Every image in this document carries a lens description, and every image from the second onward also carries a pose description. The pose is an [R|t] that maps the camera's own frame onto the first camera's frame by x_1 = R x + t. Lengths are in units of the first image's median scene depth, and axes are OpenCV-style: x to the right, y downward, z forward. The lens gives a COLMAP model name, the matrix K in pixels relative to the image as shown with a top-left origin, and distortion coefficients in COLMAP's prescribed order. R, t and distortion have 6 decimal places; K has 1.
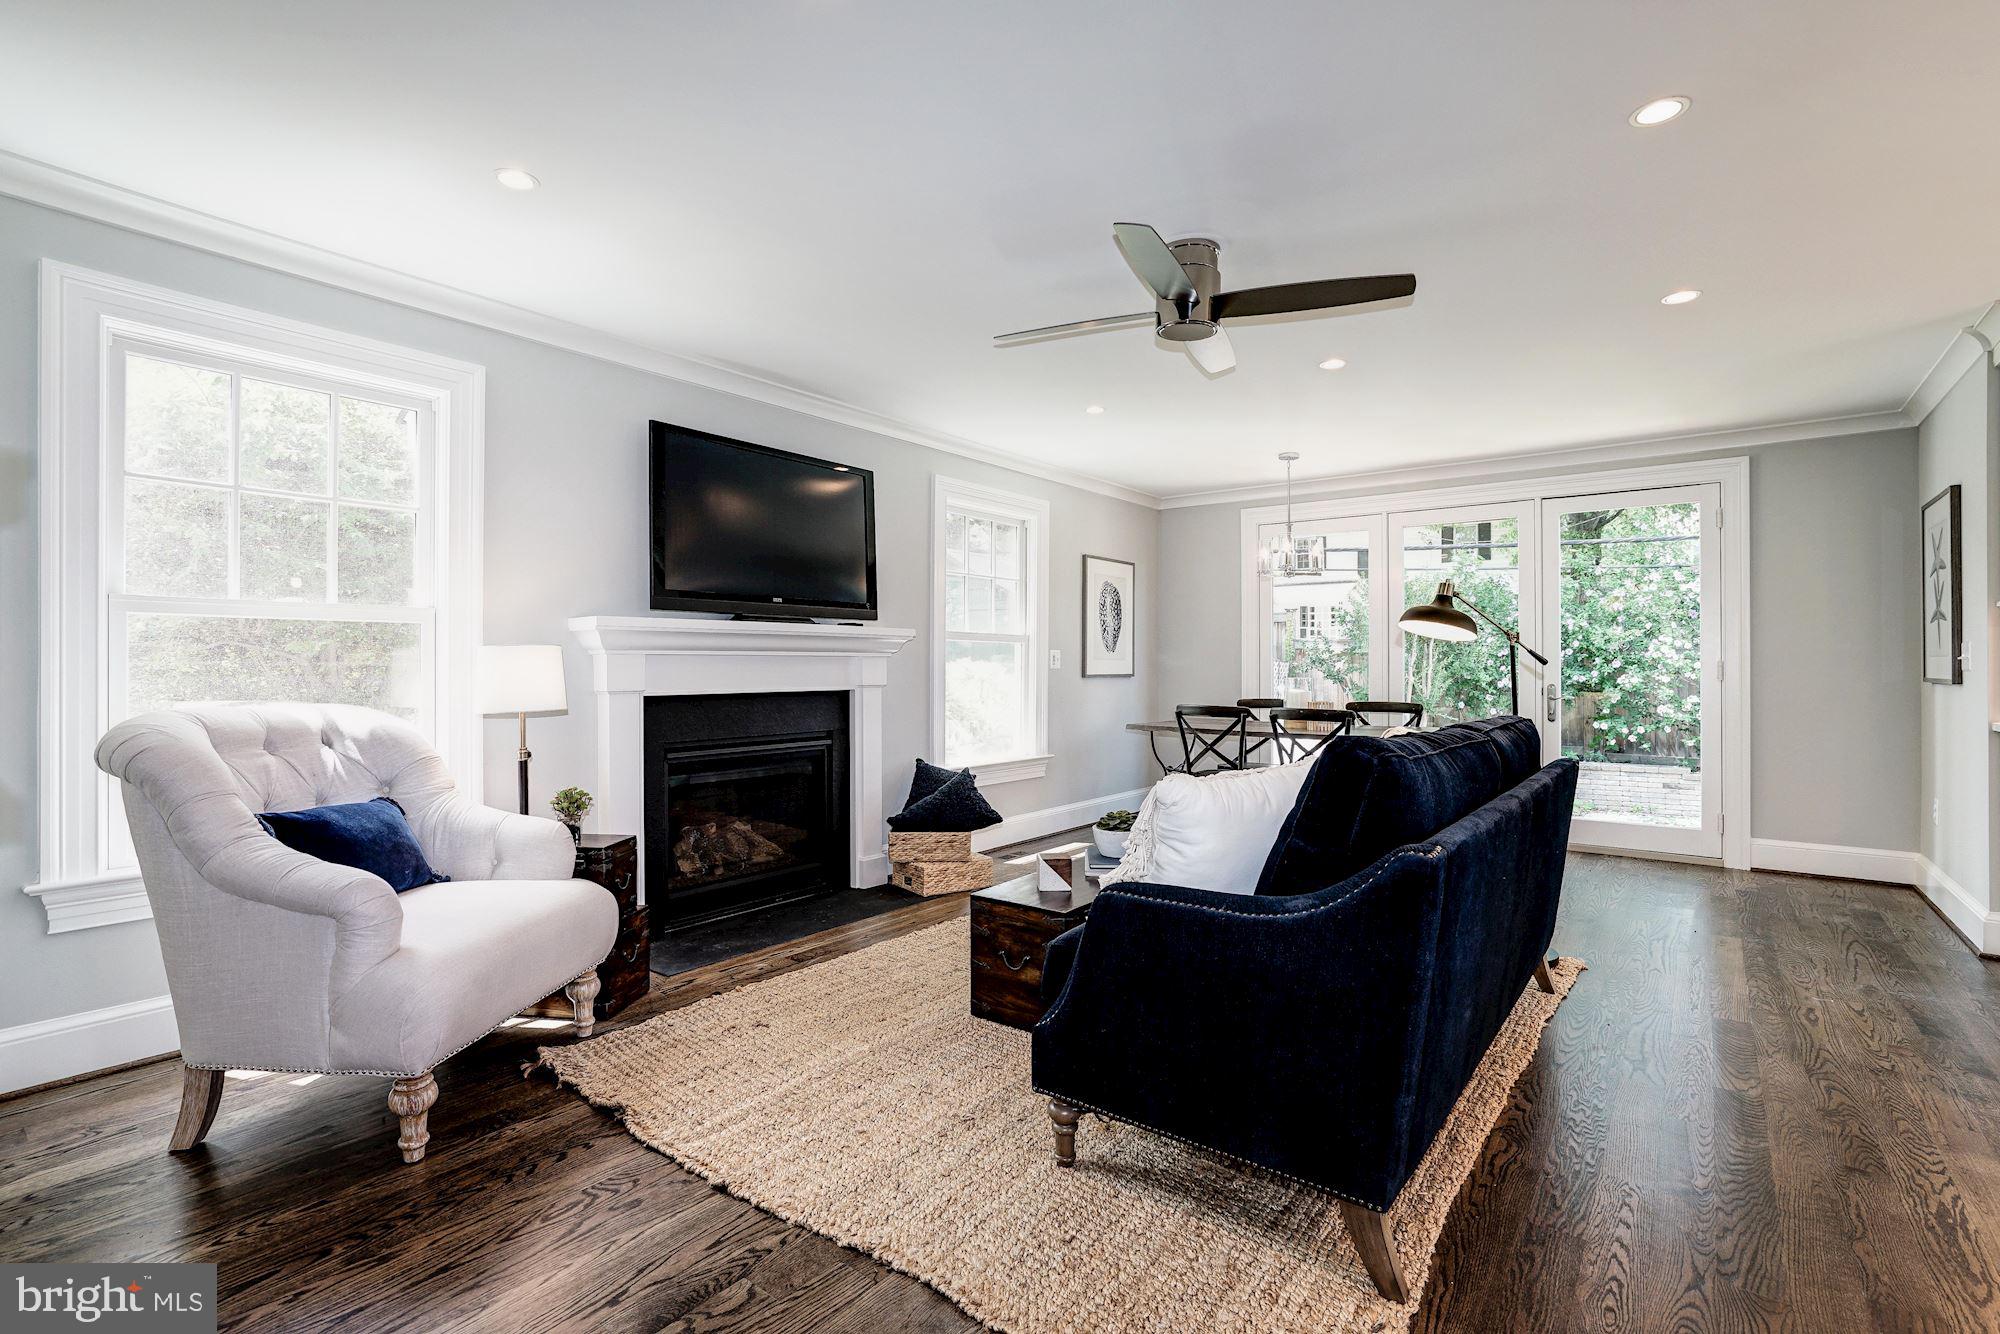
lens RADIAL K [[913.4, 0, 1006.9], [0, 913.4, 662.3], [0, 0, 1]] dist [-0.001055, 0.000625]
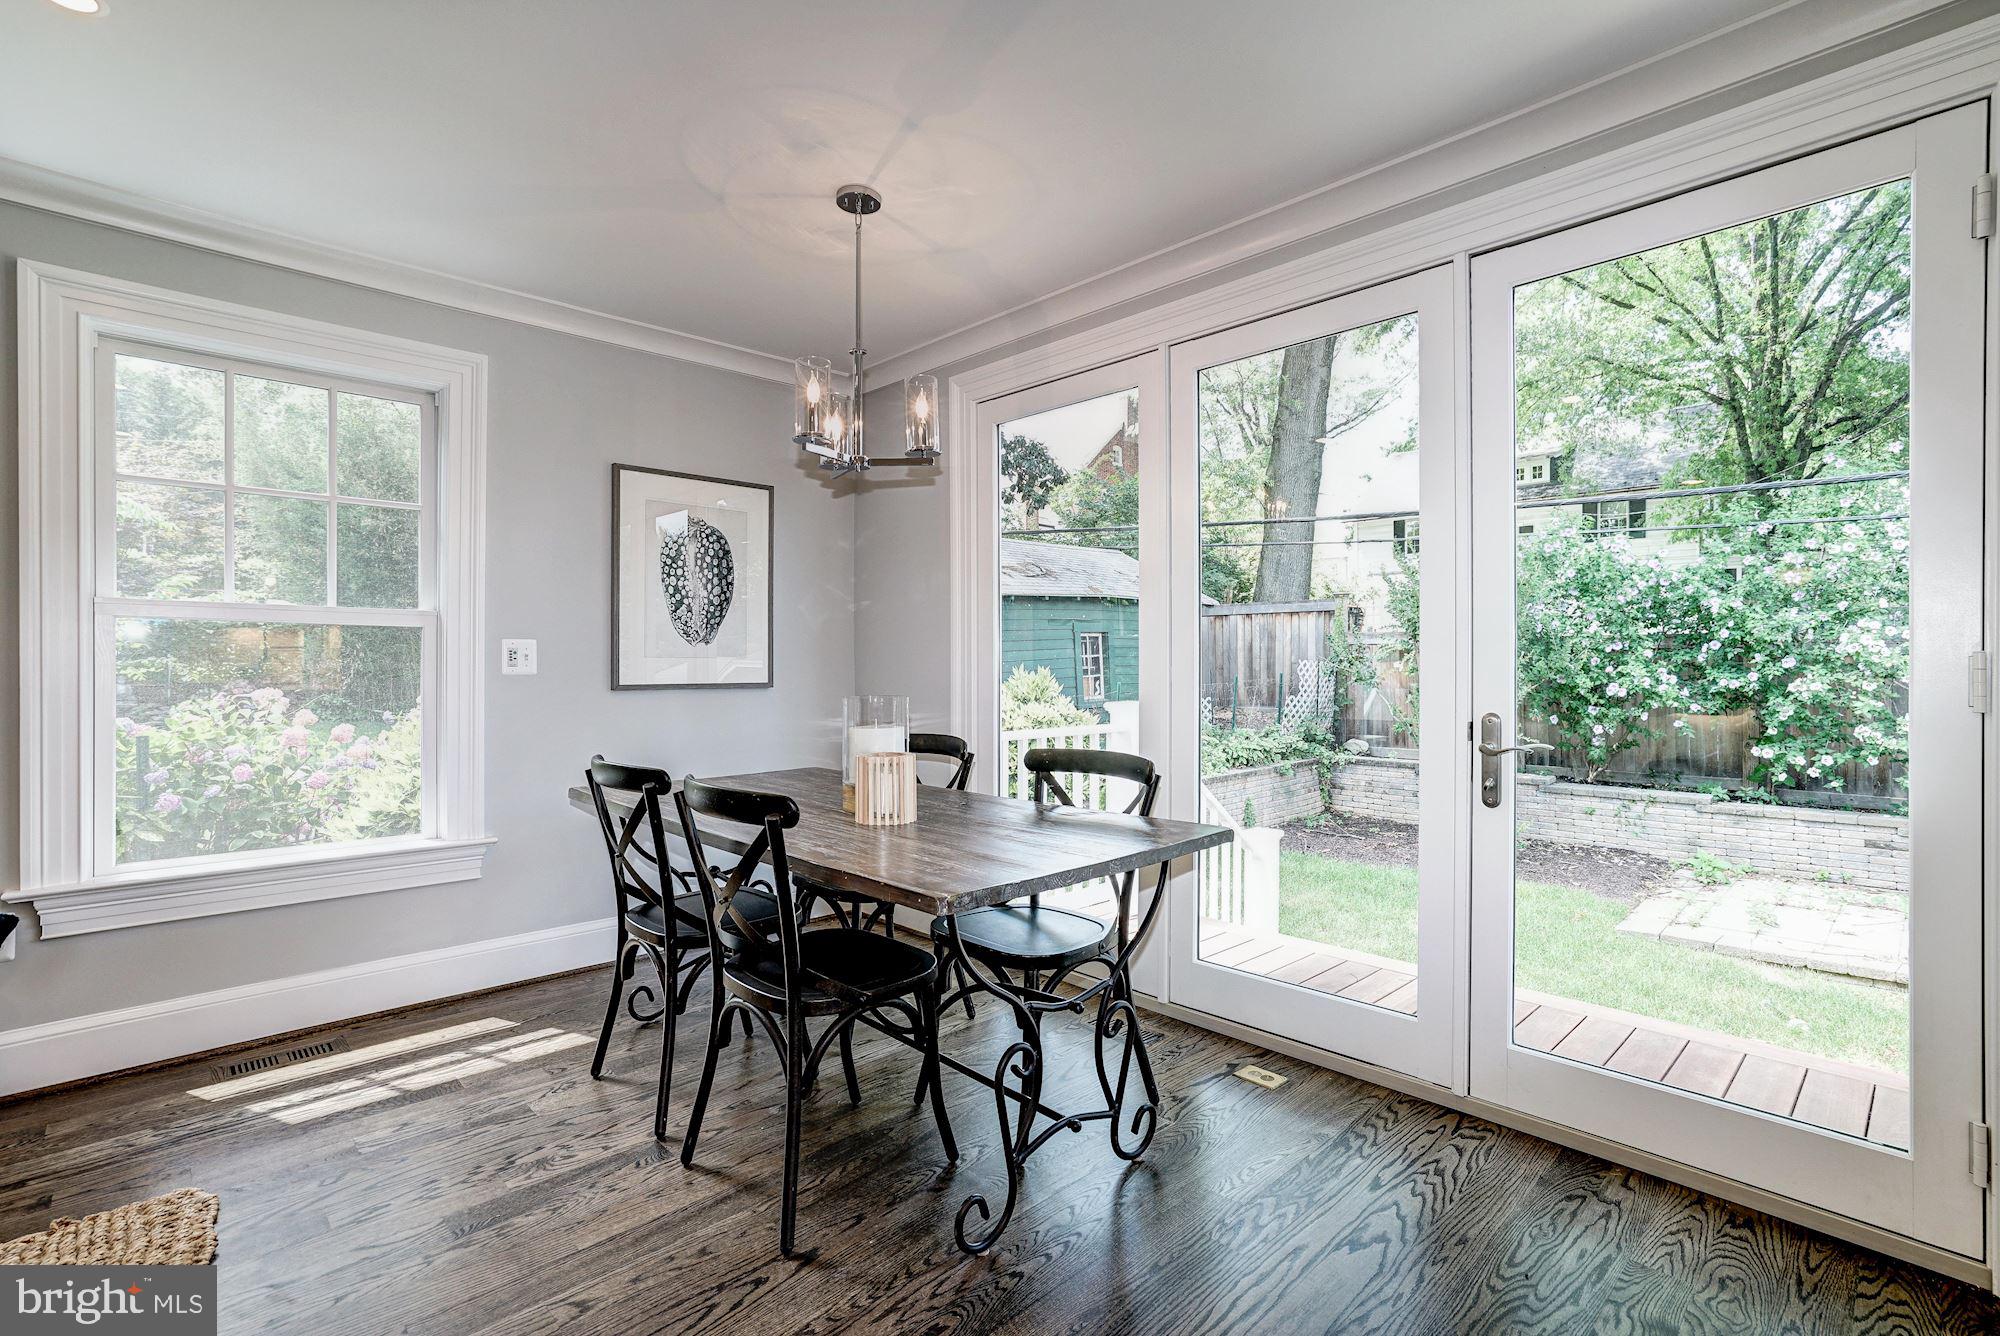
lens RADIAL K [[913.4, 0, 993.2], [0, 913.4, 672.7], [0, 0, 1]] dist [-0.001055, 0.000625]
pose [[0.988533, -0.002332, -0.150986, 0.186030], [0.003838, 0.999946, 0.009687, 0.000611], [0.150955, -0.010155, 0.988488, 0.240024]]
